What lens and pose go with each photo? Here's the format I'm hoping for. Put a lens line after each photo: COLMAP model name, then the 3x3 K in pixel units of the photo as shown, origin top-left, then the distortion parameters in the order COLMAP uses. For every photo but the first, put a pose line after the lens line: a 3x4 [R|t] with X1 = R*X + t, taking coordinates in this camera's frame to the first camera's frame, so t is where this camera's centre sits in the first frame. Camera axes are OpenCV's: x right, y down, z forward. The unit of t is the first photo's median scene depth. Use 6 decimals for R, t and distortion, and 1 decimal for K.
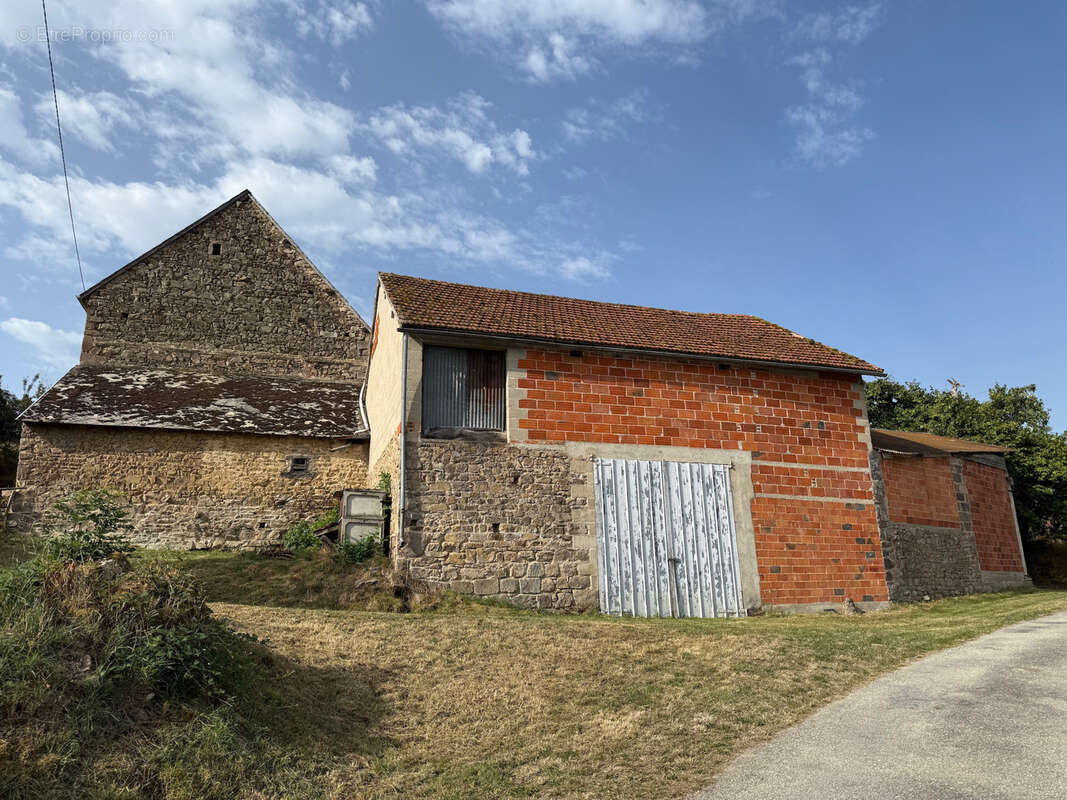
lens RADIAL K [[748.4, 0, 517.6], [0, 748.4, 398.1], [0, 0, 1]] dist [0.045269, -0.052571]
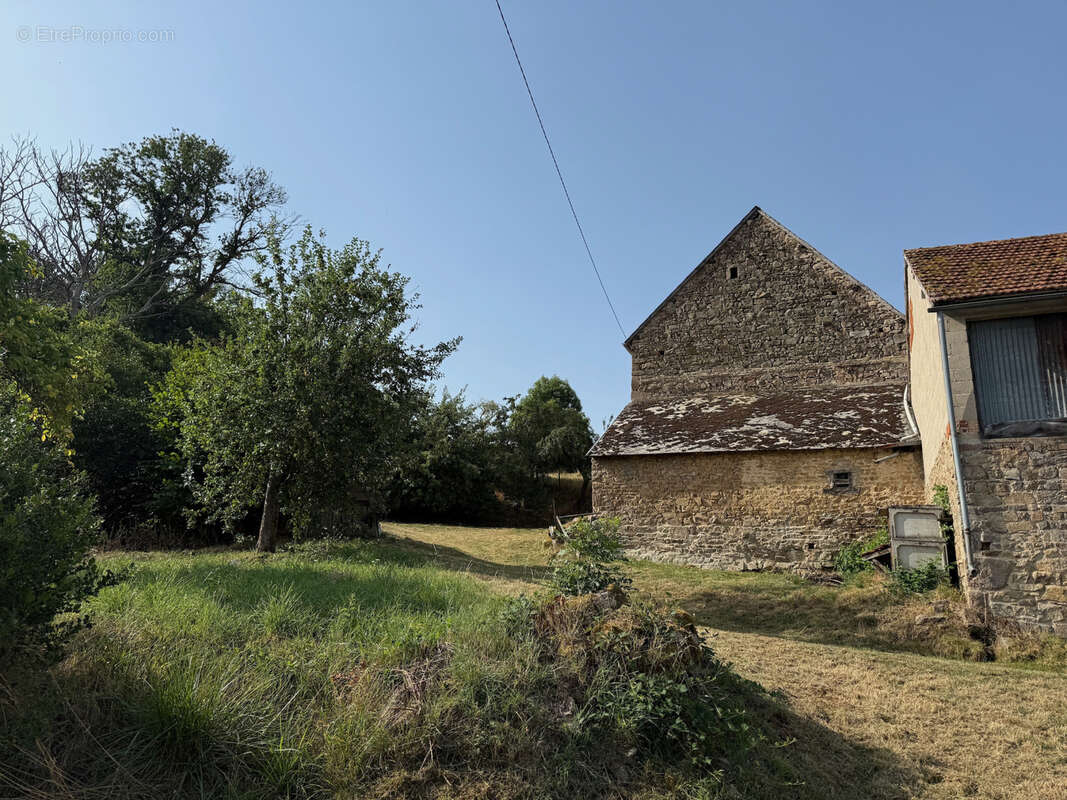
lens RADIAL K [[734.8, 0, 536.1], [0, 734.8, 404.8], [0, 0, 1]] dist [0.094037, -0.119515]
pose [[0.761369, -0.126350, -0.635887, 0.014346], [0.118665, 0.991415, -0.054912, 0.003607], [0.637366, -0.033649, 0.769826, 0.064392]]
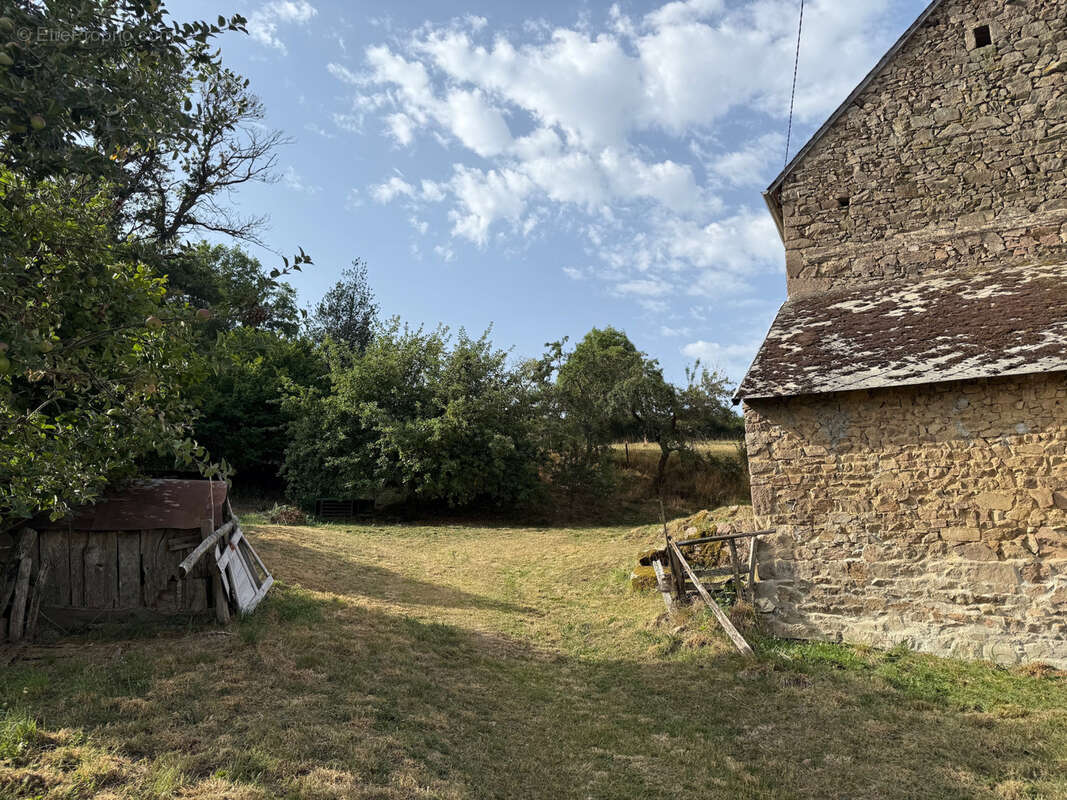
lens RADIAL K [[708.6, 0, 552.3], [0, 708.6, 419.0], [0, 0, 1]] dist [-0.002088, -0.003179]
pose [[0.728803, -0.121985, -0.673769, -0.393270], [0.159767, 0.987137, -0.005902, 0.022905], [0.665823, -0.103345, 0.738918, 0.511995]]
